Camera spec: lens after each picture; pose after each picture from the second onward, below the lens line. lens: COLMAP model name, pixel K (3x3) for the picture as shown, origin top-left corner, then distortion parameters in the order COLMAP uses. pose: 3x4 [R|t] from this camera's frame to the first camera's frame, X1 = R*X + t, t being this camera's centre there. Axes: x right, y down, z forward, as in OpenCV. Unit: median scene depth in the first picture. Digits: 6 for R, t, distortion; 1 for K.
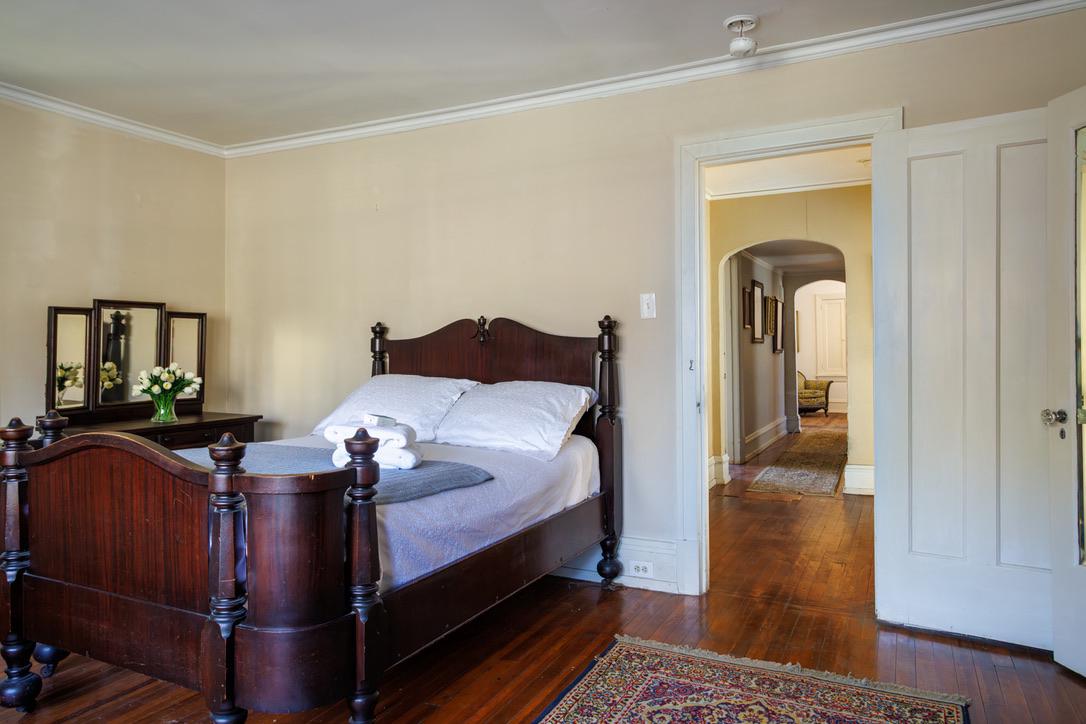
lens RADIAL K [[717.7, 0, 543.0], [0, 717.7, 362.0], [0, 0, 1]] dist [-0.001442, -0.000461]
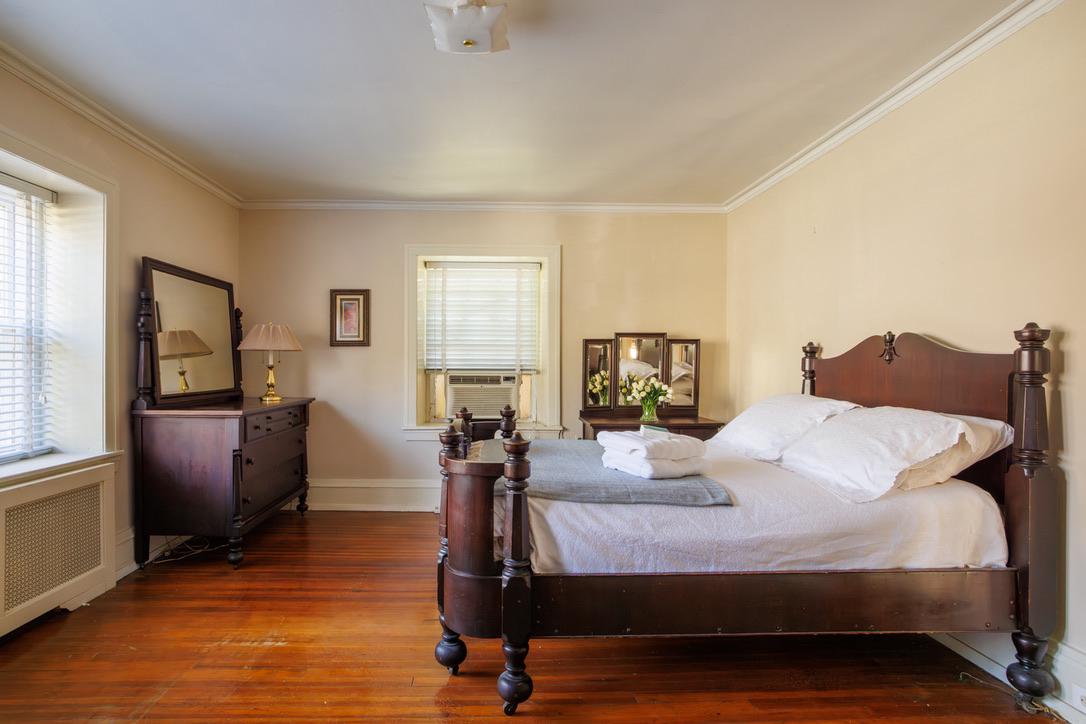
lens RADIAL K [[589.2, 0, 543.0], [0, 589.2, 362.0], [0, 0, 1]] dist [0.000908, 0.000349]
pose [[0.506594, -0.003010, -0.862179, 0.351267], [-0.020482, 0.999670, -0.015524, -0.006773], [0.861941, 0.025524, 0.506365, 0.284007]]
